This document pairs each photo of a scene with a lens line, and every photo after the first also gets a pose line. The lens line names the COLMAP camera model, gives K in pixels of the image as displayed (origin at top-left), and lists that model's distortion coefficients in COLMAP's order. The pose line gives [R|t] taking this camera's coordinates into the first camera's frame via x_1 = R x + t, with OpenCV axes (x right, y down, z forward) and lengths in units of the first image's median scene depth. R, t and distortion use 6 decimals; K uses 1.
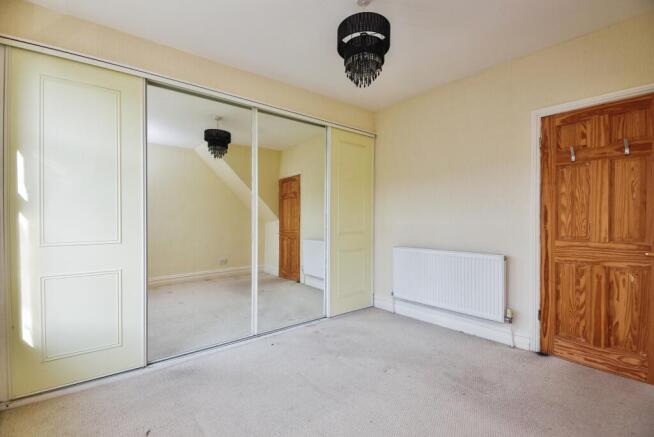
lens RADIAL K [[300.2, 0, 329.1], [0, 300.2, 220.9], [0, 0, 1]] dist [-0.000181, -0.000632]
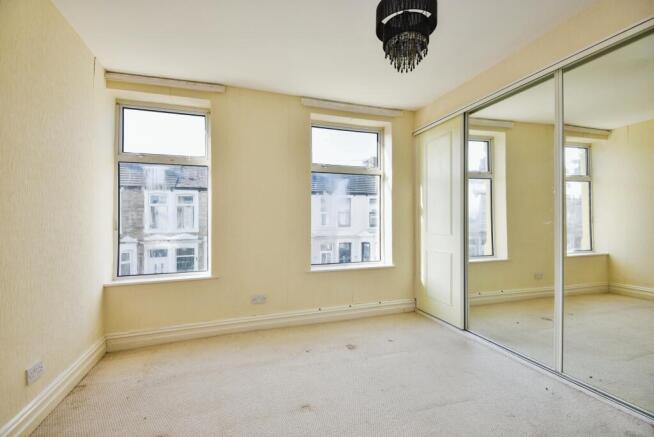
lens RADIAL K [[300.2, 0, 329.1], [0, 300.2, 220.9], [0, 0, 1]] dist [-0.000181, -0.000632]
pose [[-0.359170, 0.002046, -0.933270, 0.948451], [-0.004687, 0.999981, 0.003997, 0.001762], [0.933261, 0.005810, -0.359153, 1.047725]]
